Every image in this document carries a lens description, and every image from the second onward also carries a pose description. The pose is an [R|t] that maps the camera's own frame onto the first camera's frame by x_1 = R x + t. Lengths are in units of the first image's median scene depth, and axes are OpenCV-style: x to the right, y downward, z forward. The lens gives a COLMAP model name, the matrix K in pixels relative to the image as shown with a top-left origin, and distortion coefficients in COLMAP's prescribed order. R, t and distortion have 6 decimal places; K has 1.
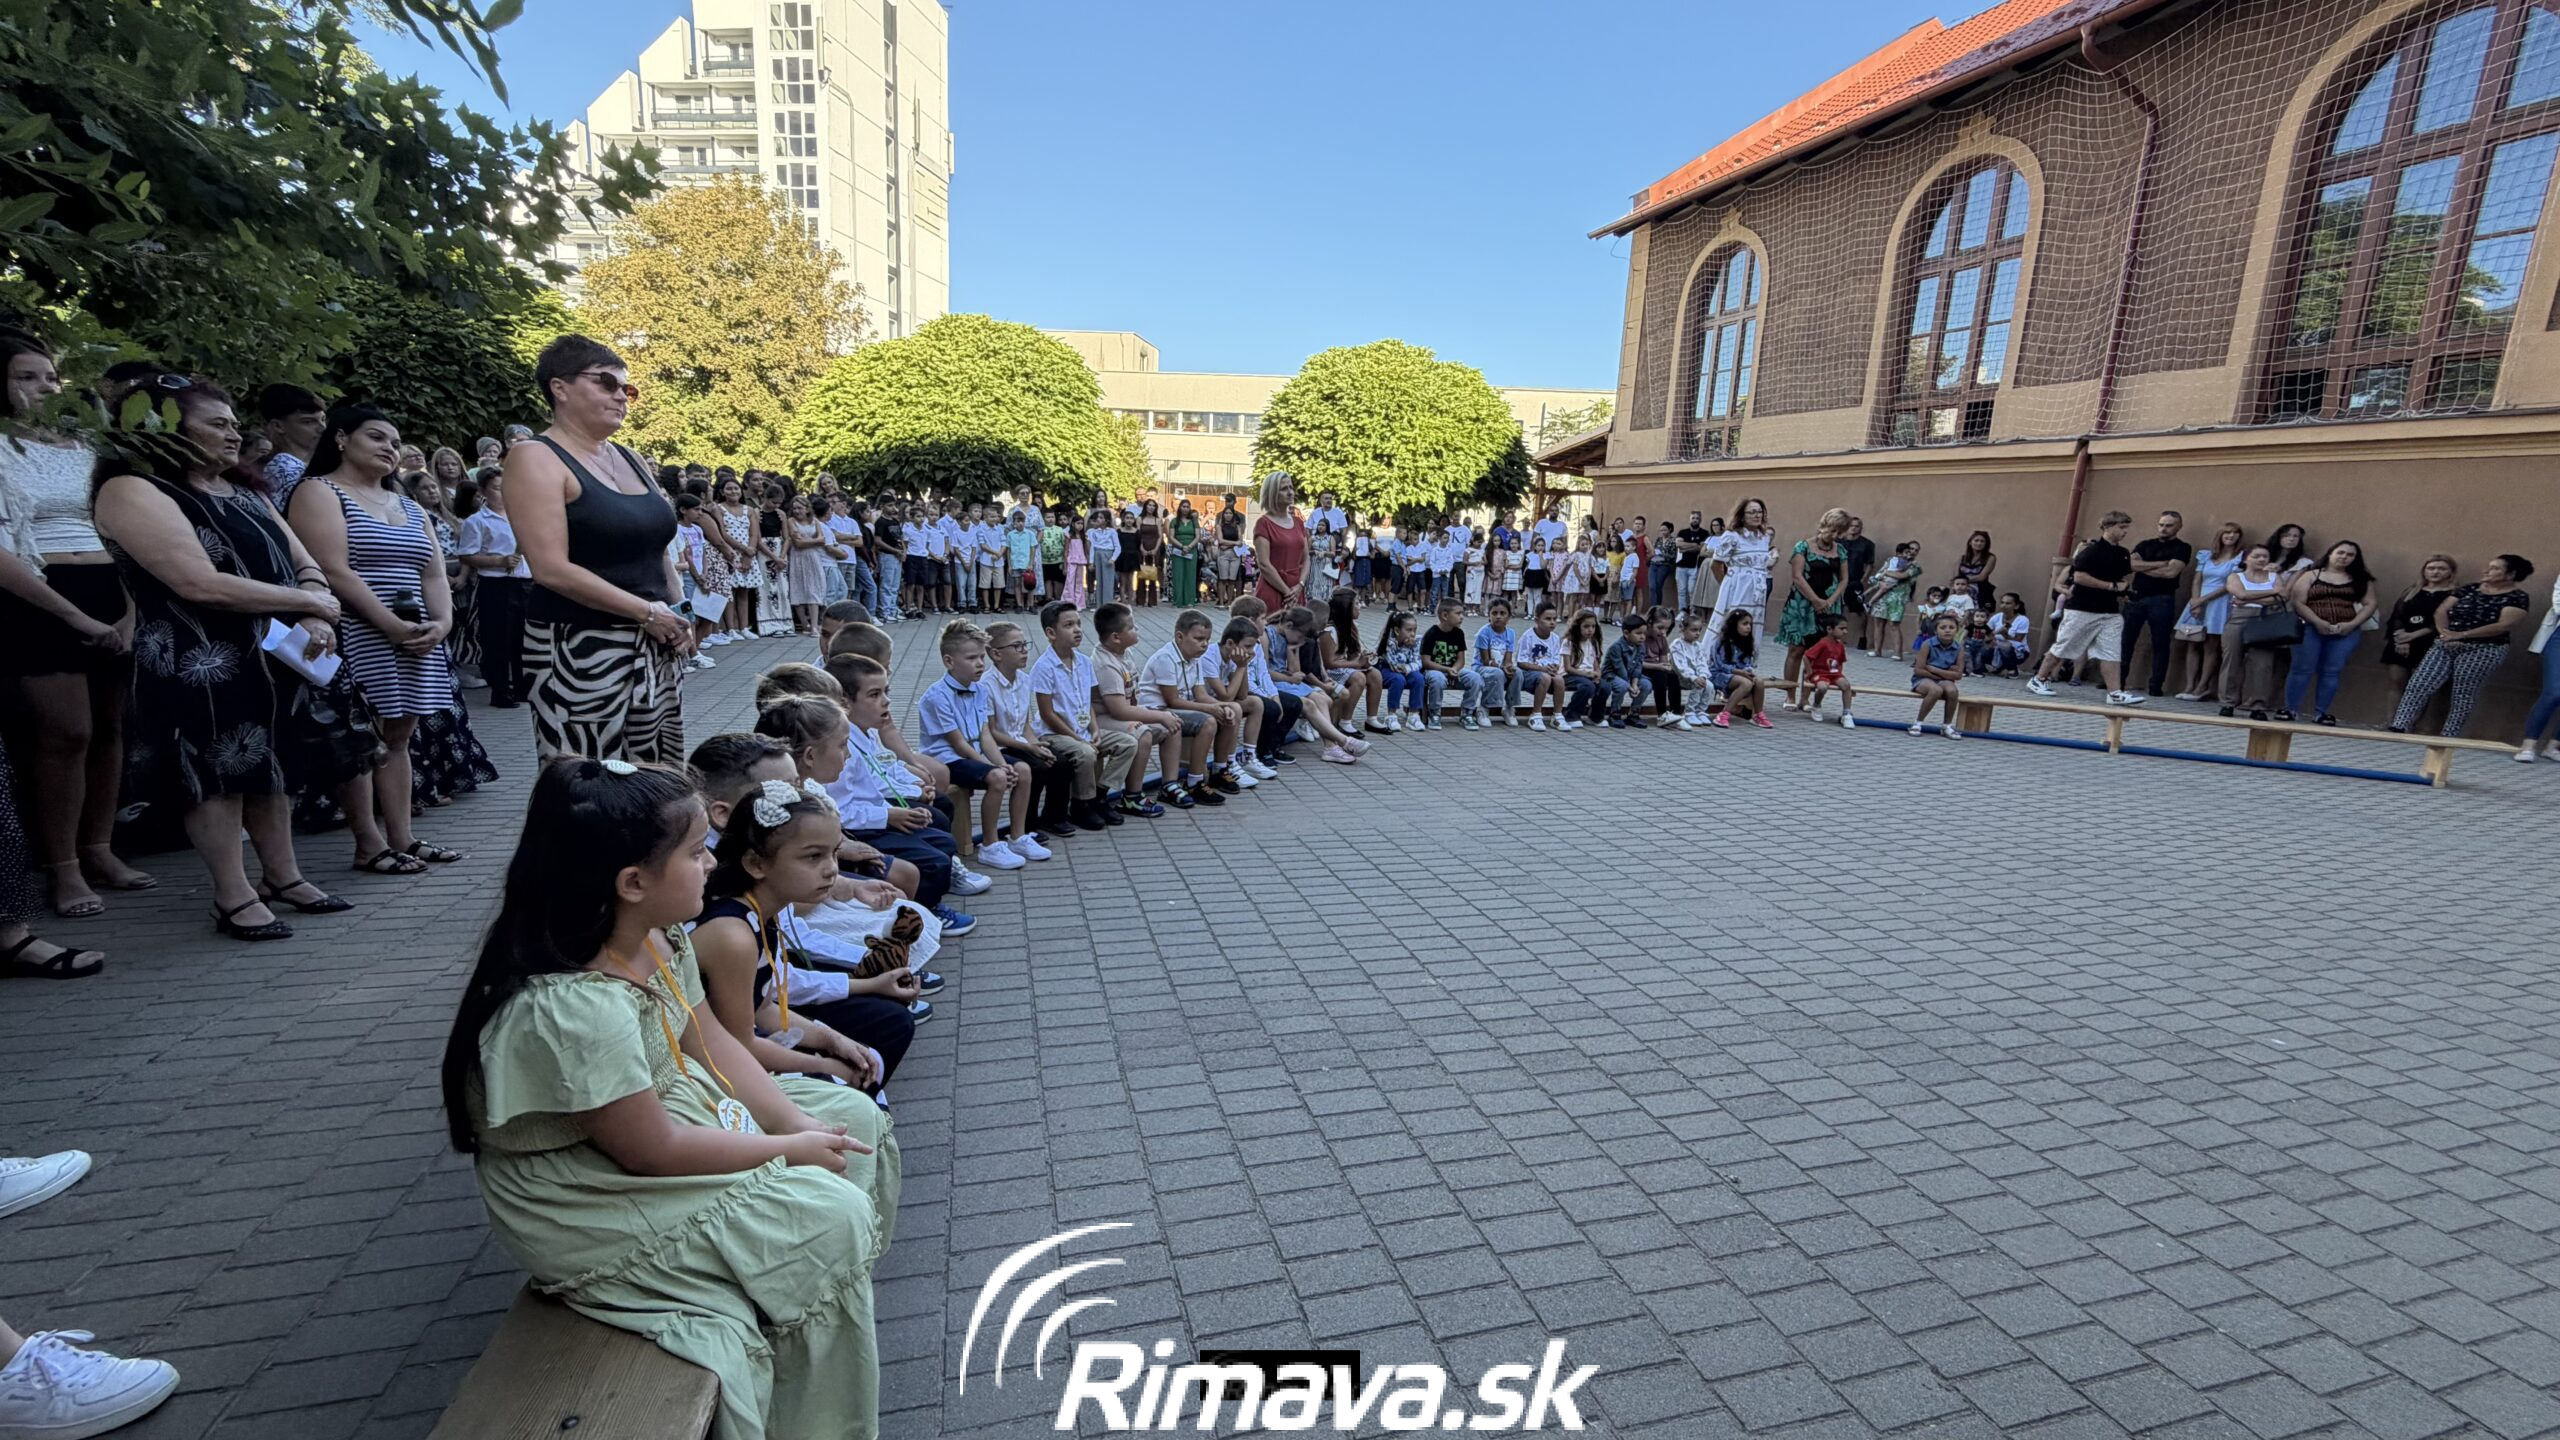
lens RADIAL K [[1051.0, 0, 1278.3], [0, 1051.0, 732.4], [0, 0, 1]] dist [0.000250, -0.000271]
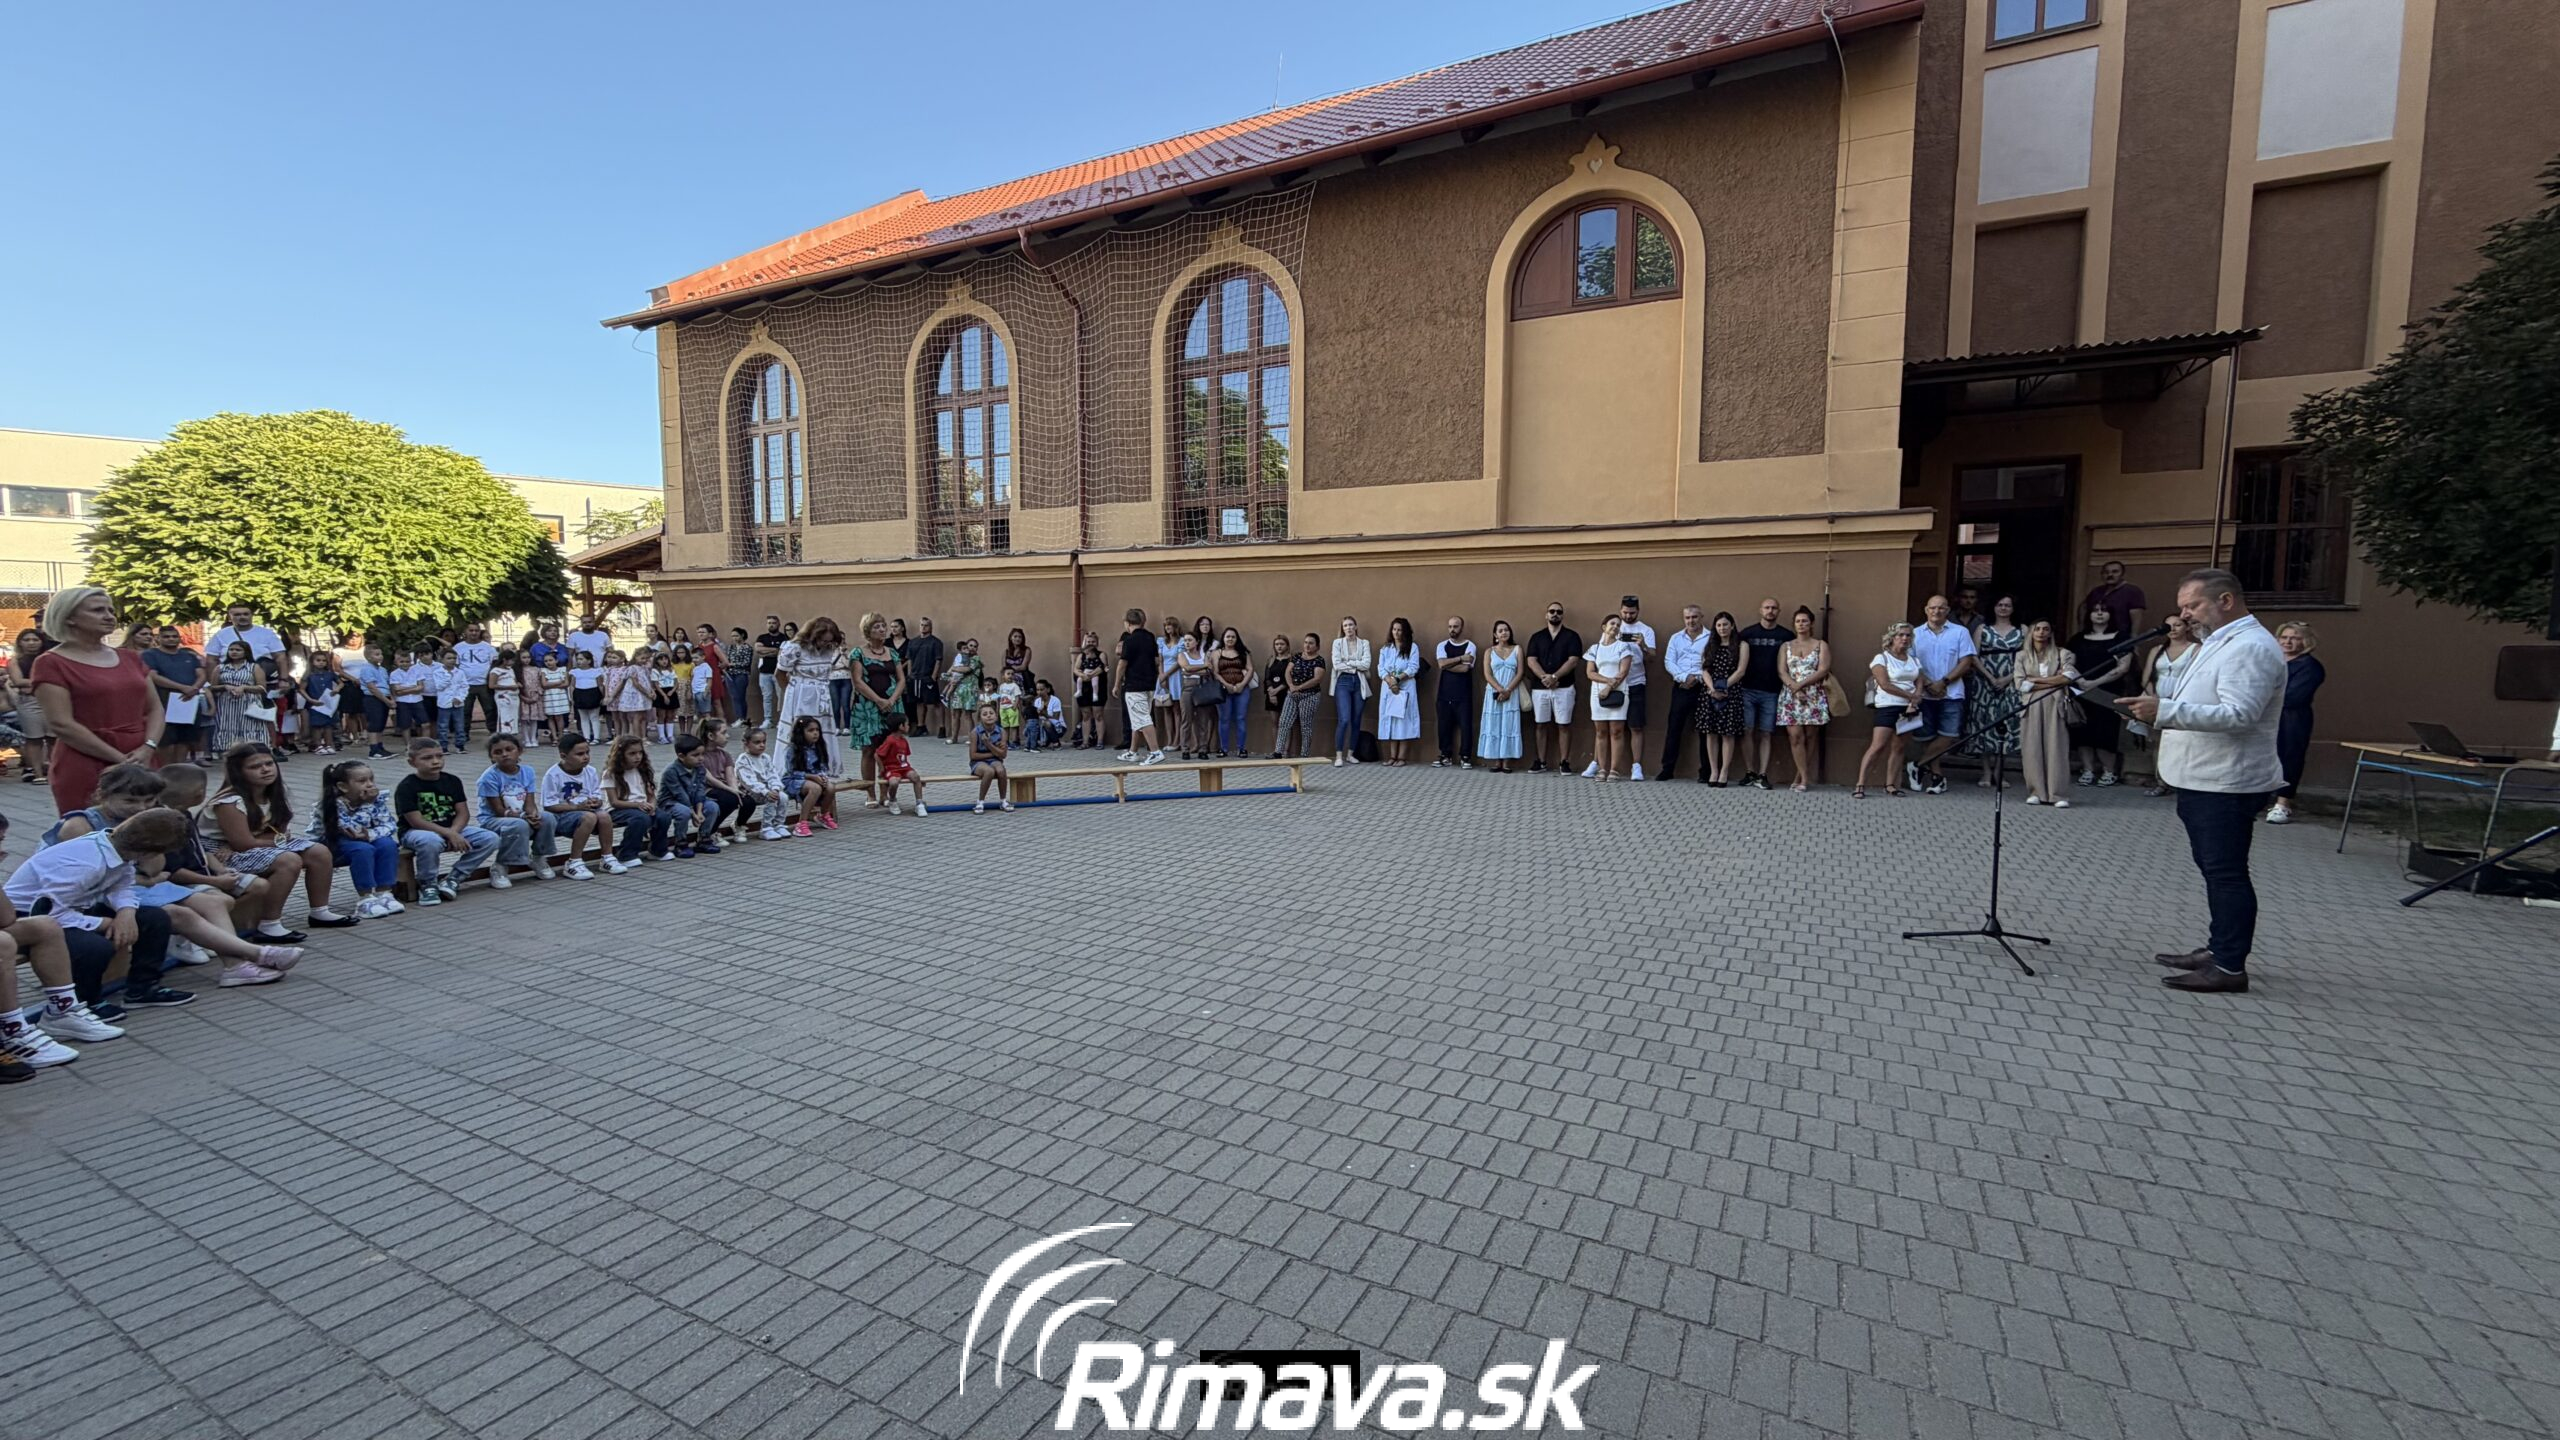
lens RADIAL K [[1051.0, 0, 1278.3], [0, 1051.0, 732.4], [0, 0, 1]] dist [0.000250, -0.000271]
pose [[0.694861, -0.106209, 0.711258, 0.025354], [0.171205, 0.985029, -0.020168, -0.003273], [-0.698468, 0.135785, 0.702642, -0.012421]]
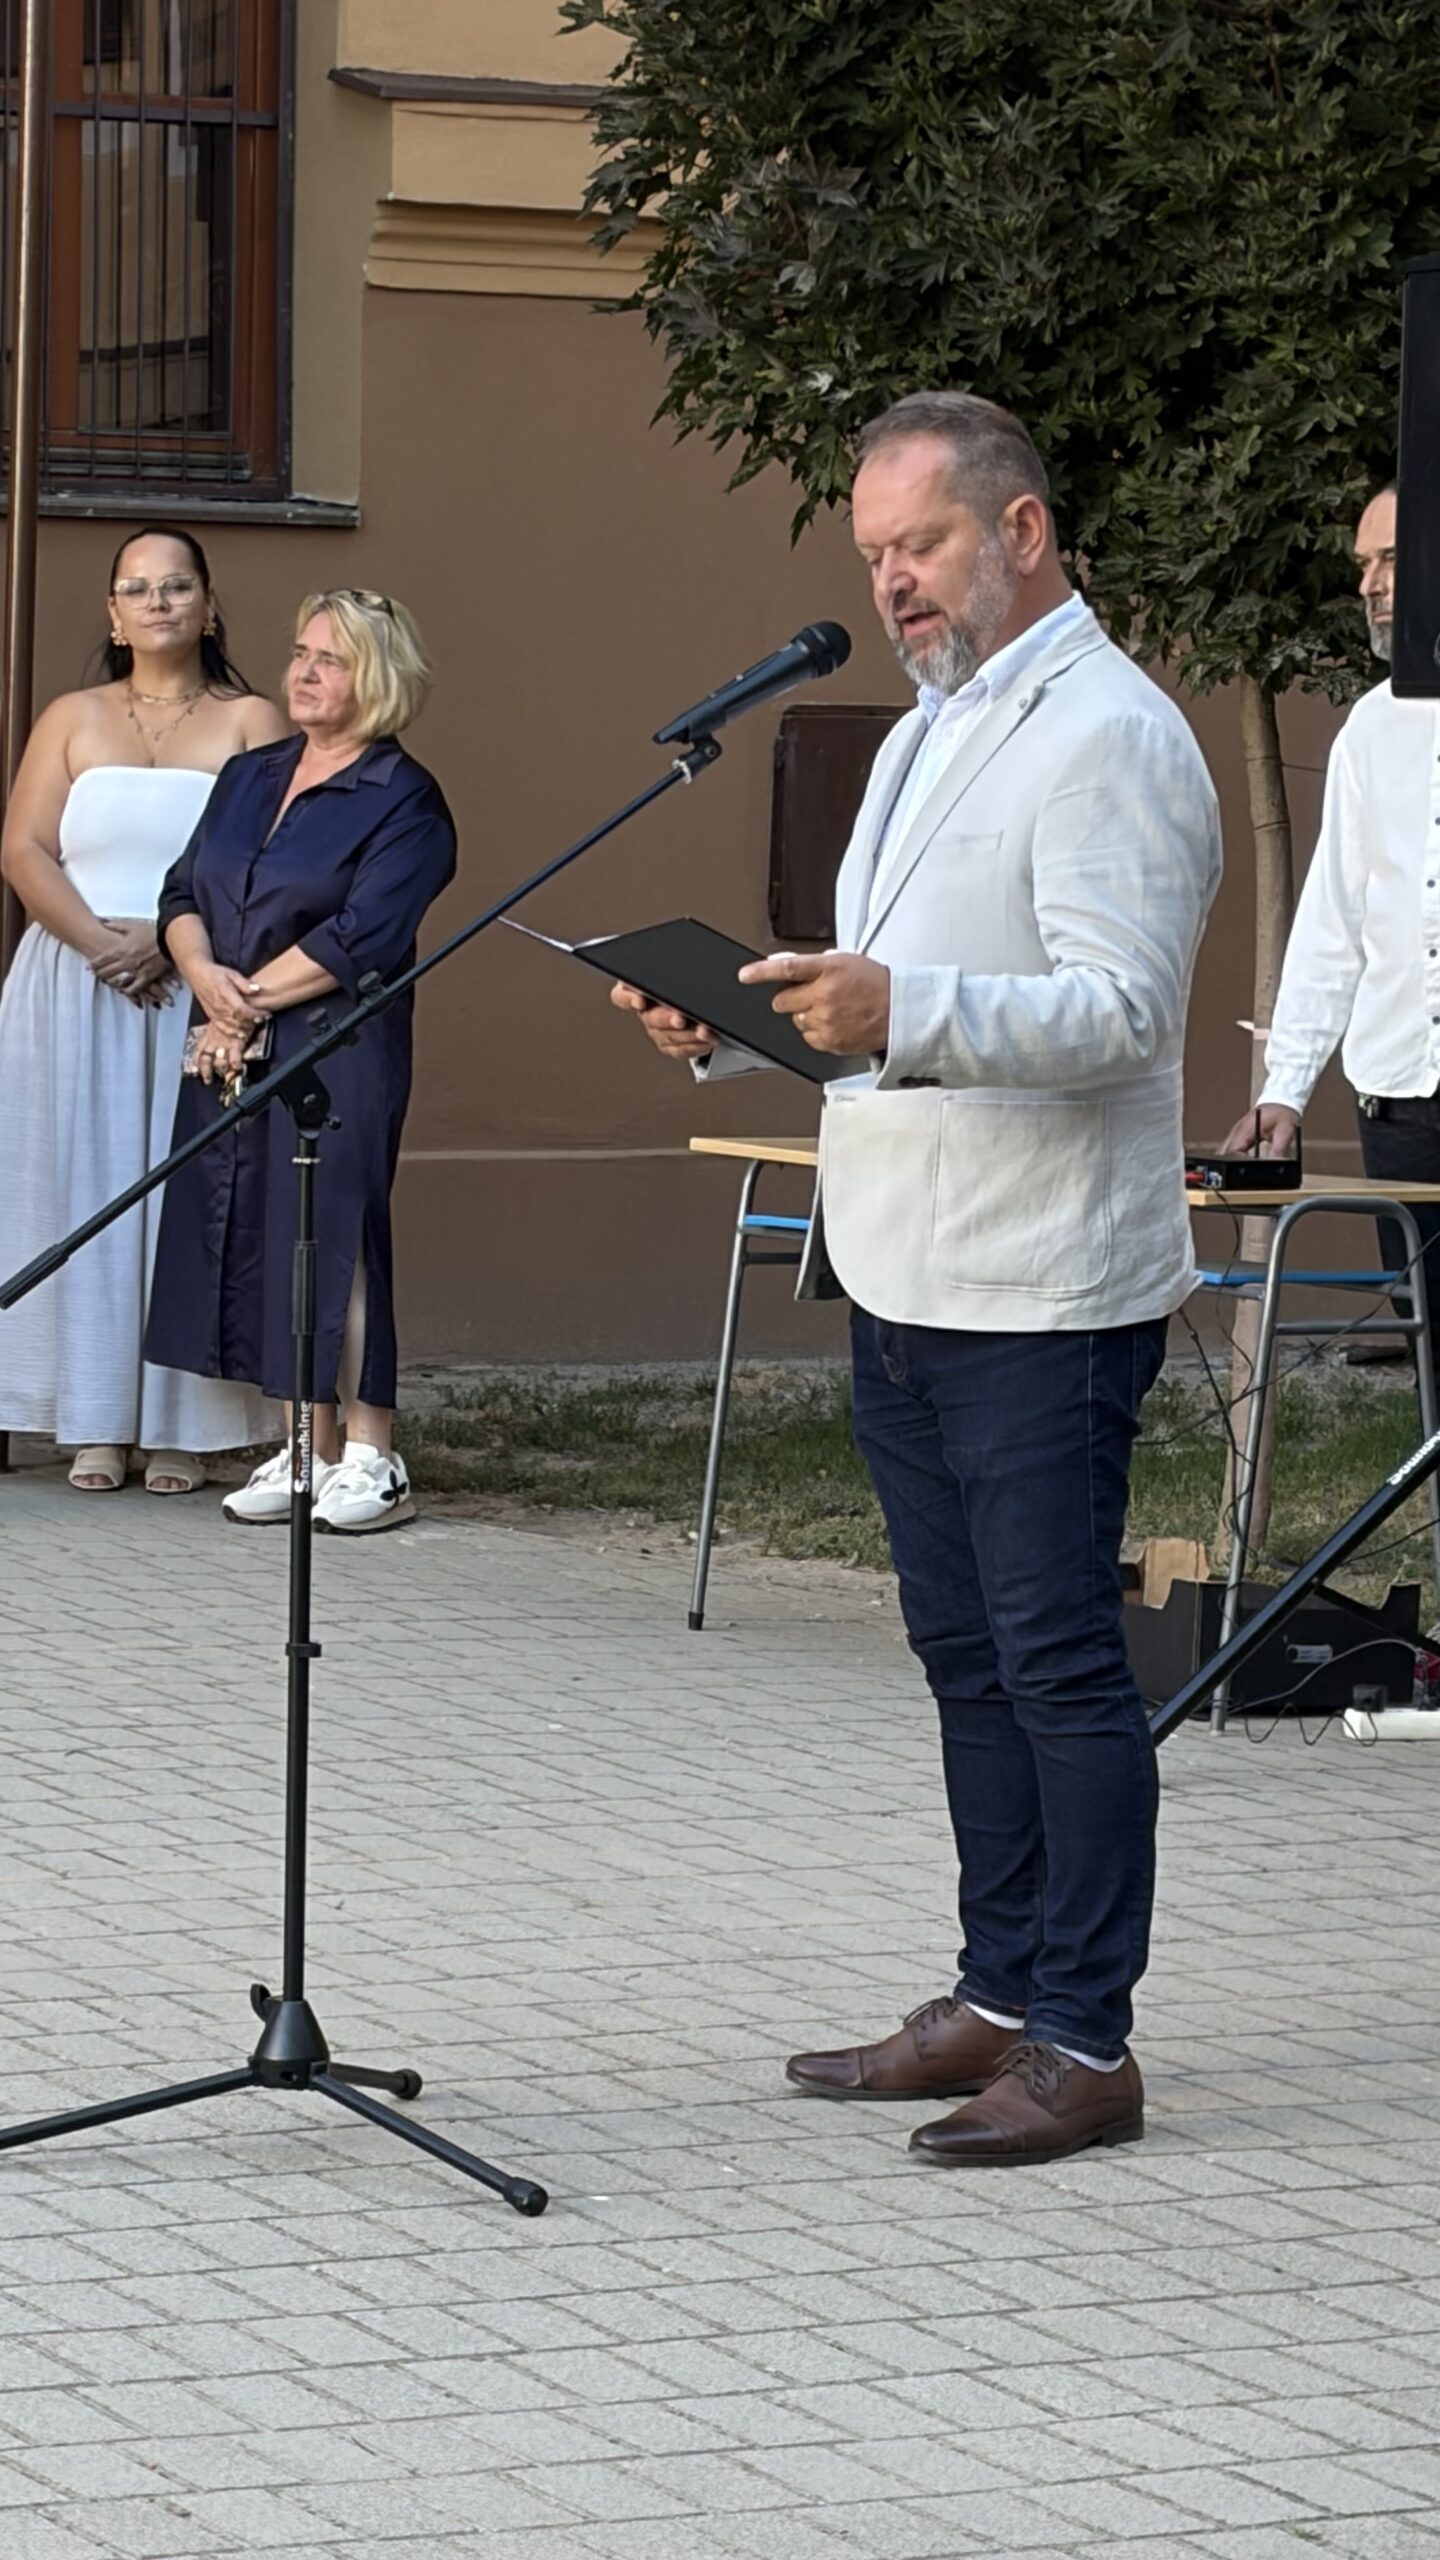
lens RADIAL K [[8121.5, 0, 651.6], [0, 8121.5, 1365.7], [0, 0, 1]] dist [0.183249, -0.863244]
pose [[-0.173121, -0.131668, 0.976060, -0.144856], [0.168838, 0.972386, 0.161119, -0.045113], [-0.970321, 0.192689, -0.146110, 0.144526]]
